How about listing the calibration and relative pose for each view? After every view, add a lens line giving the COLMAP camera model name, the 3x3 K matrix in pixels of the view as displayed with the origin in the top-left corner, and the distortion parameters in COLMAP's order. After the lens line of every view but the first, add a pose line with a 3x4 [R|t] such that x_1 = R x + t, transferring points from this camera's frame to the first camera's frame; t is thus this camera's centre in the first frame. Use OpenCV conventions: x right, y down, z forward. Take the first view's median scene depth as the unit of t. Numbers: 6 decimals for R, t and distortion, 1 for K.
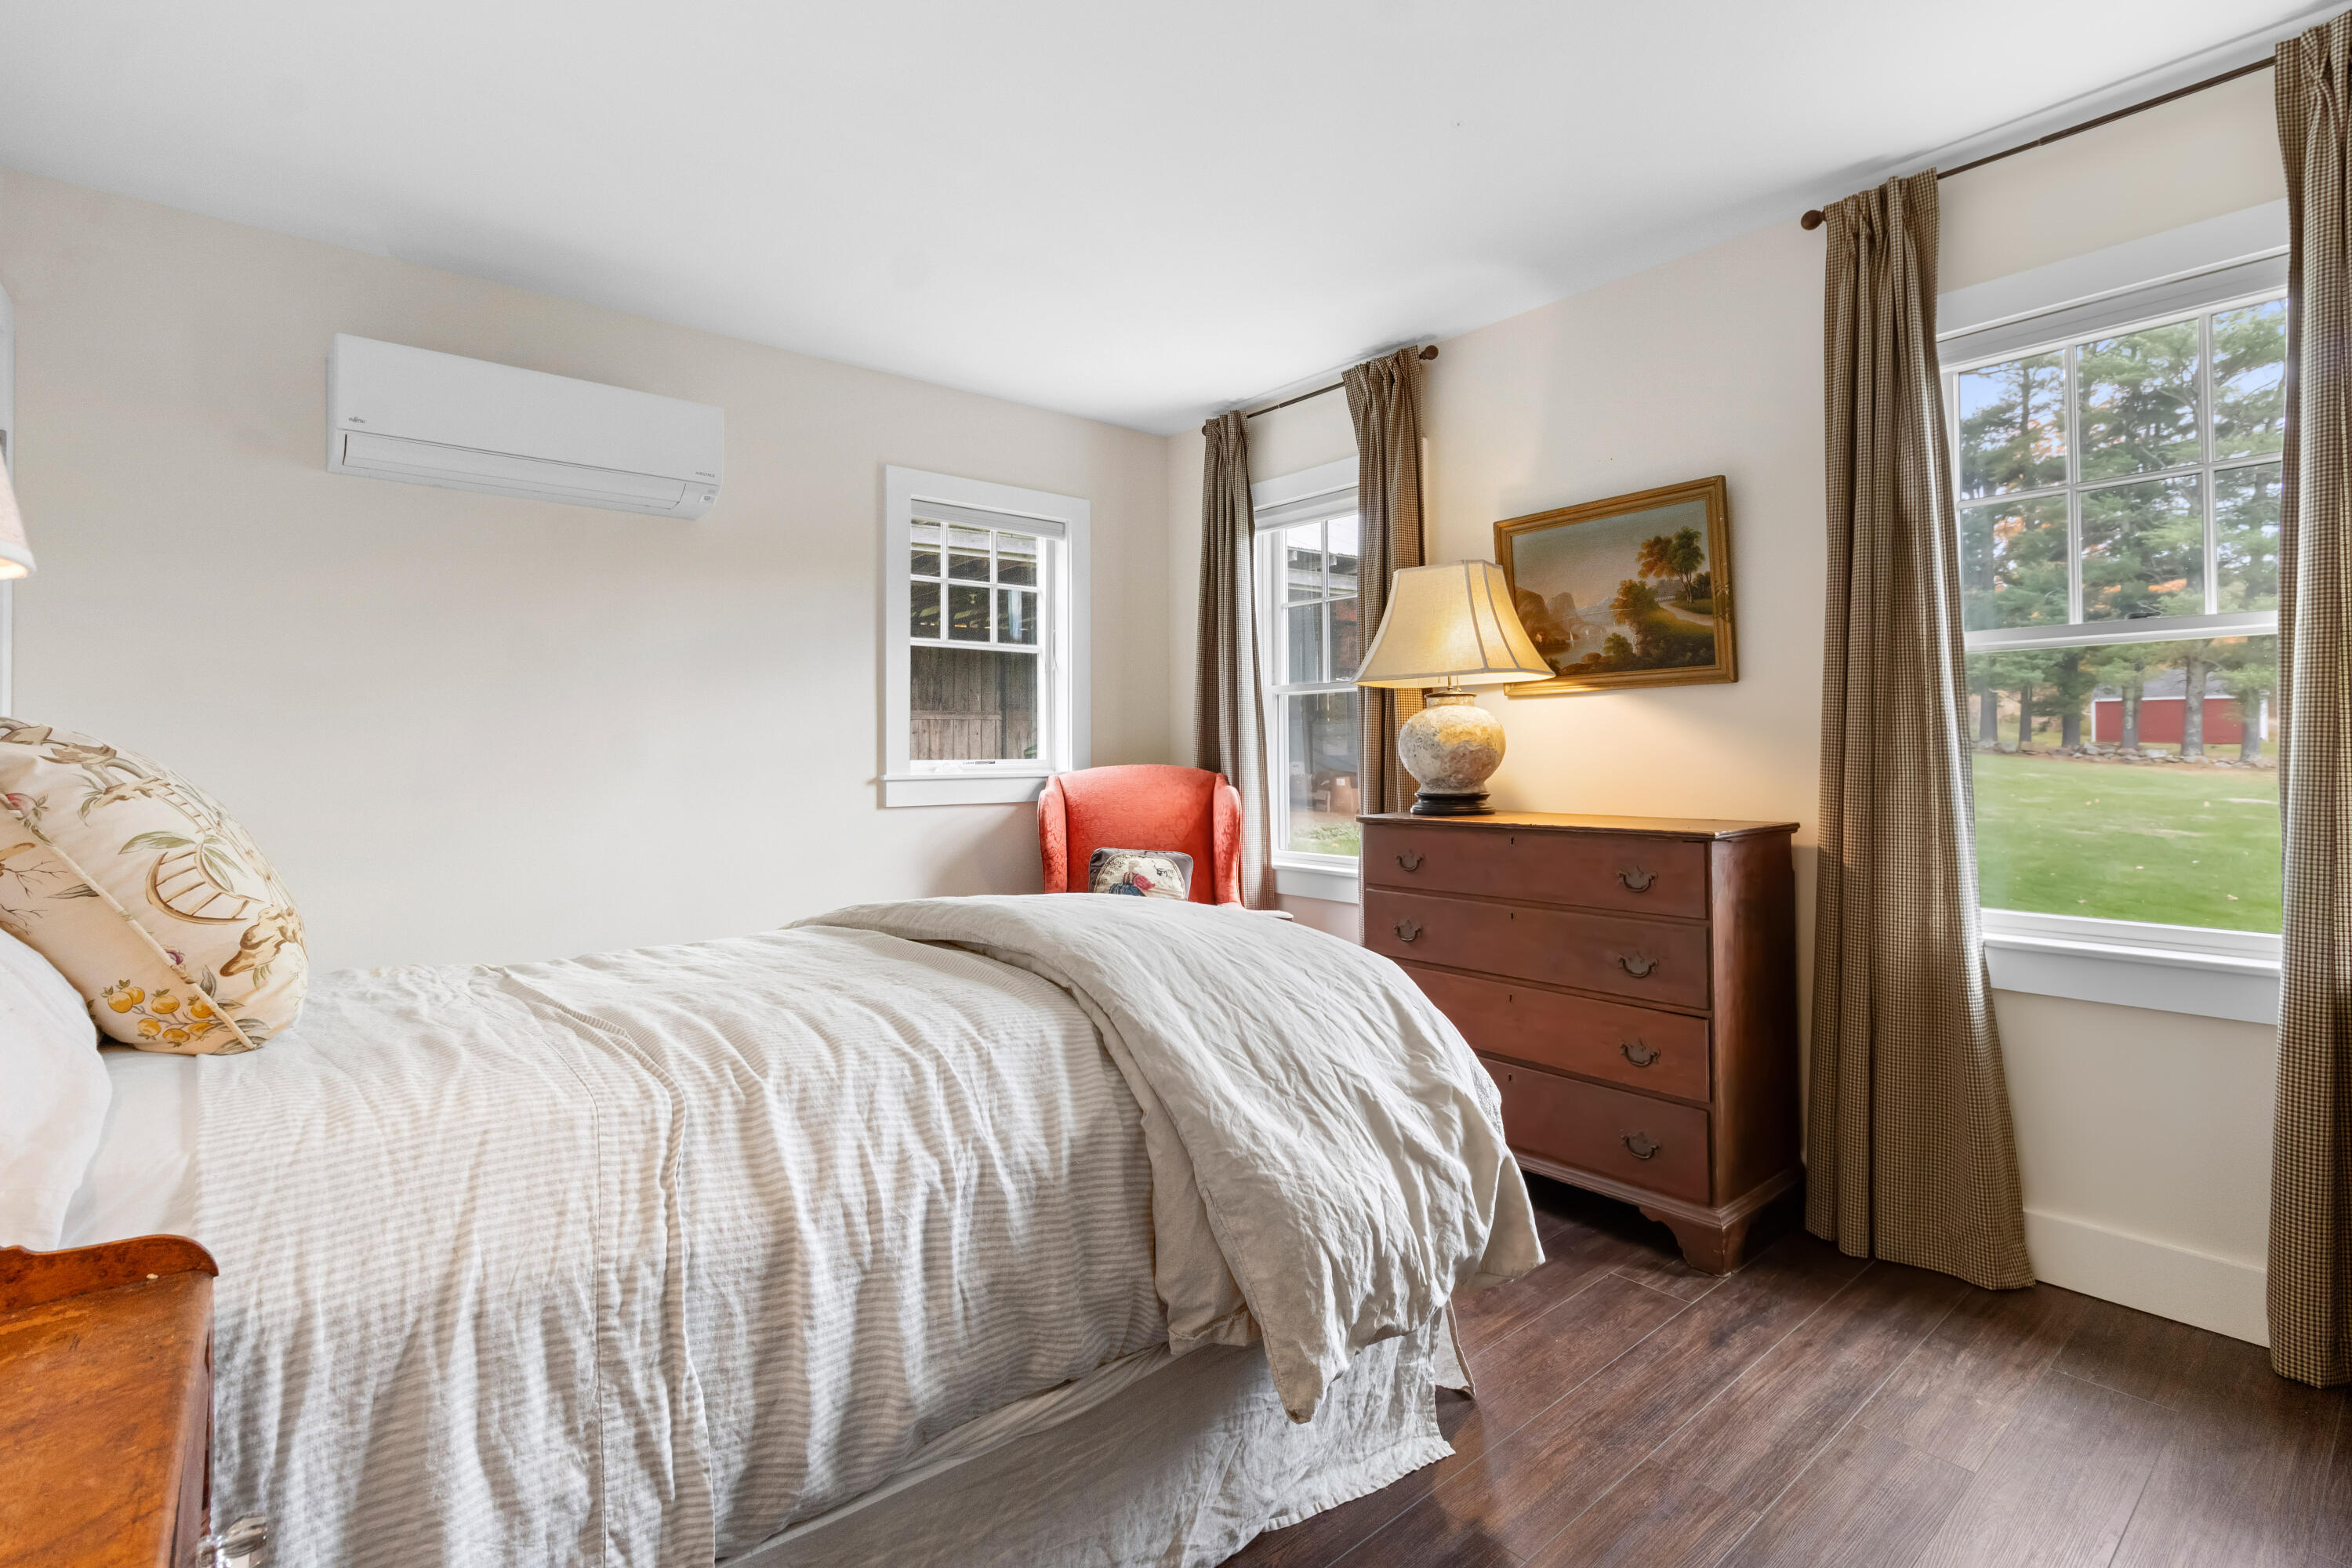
lens RADIAL K [[1094.0, 0, 1183.8], [0, 1094.0, 766.3], [0, 0, 1]] dist [0.000516, 0.000357]
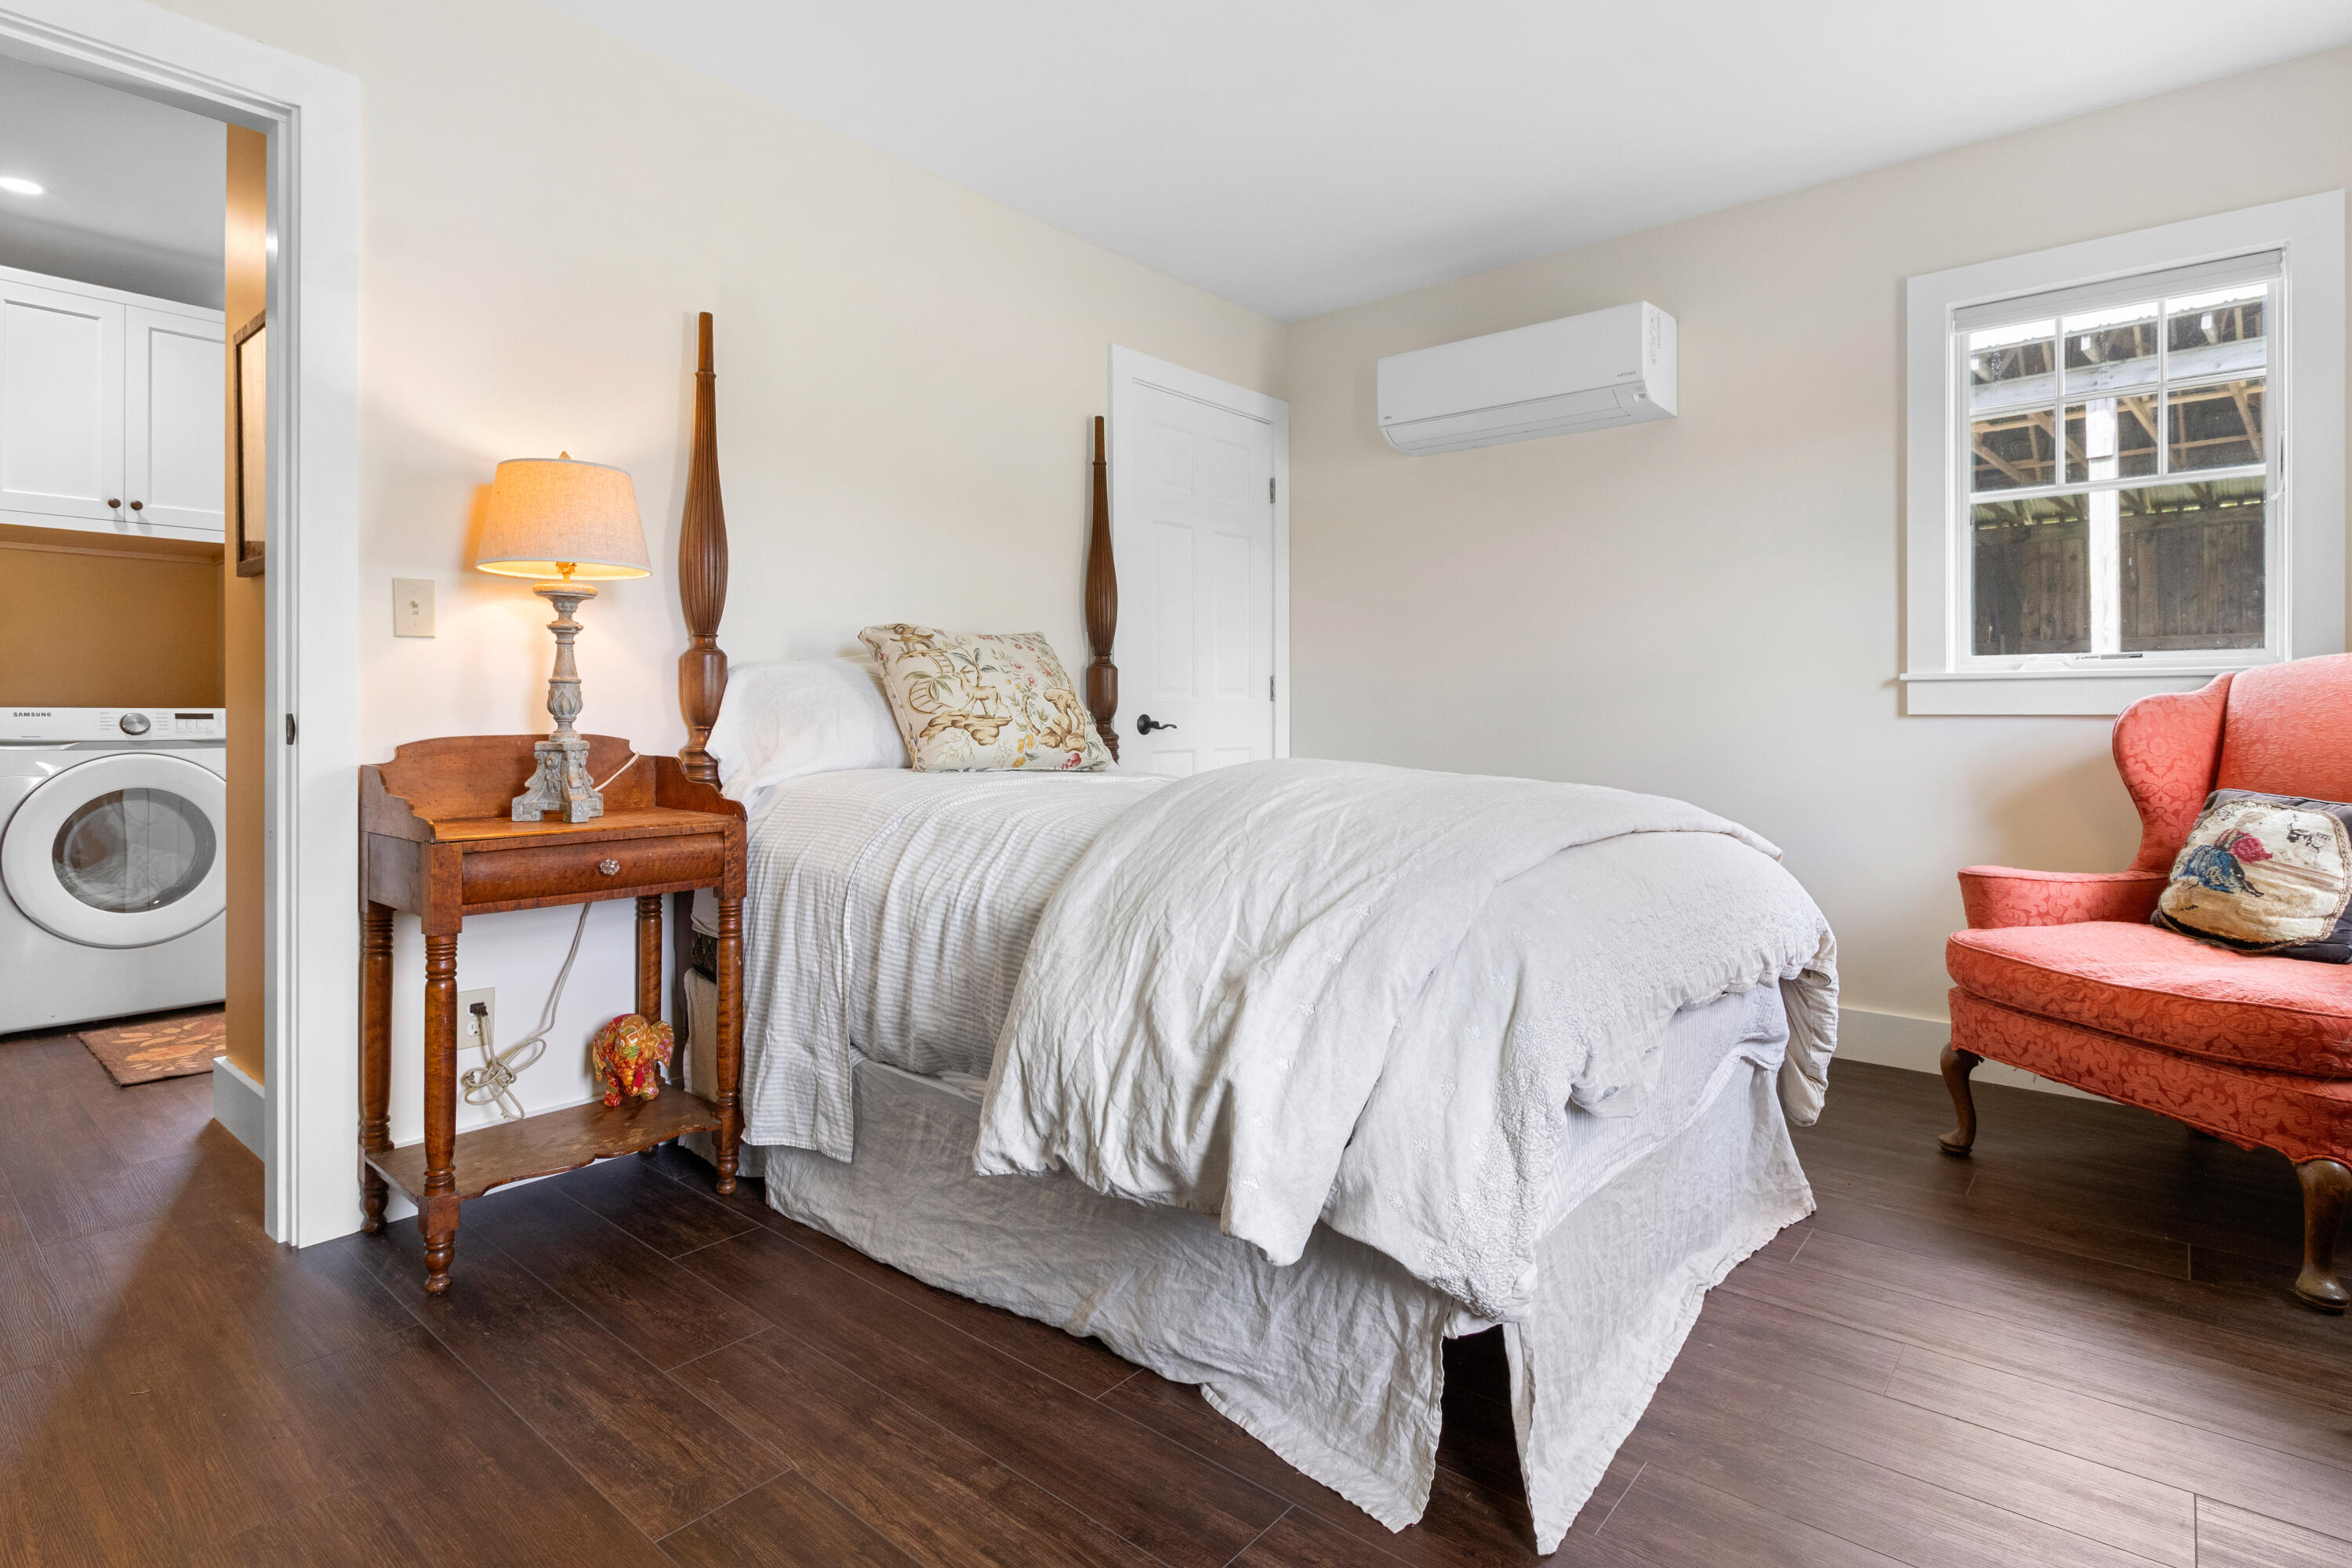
lens RADIAL K [[1155.7, 0, 1215.9], [0, 1155.7, 743.4], [0, 0, 1]] dist [-0.002556, -0.000338]
pose [[0.184308, 0.031994, -0.982348, 1.047158], [-0.012357, 0.999467, 0.030233, 0.088668], [0.982791, 0.006567, 0.184605, 0.804554]]
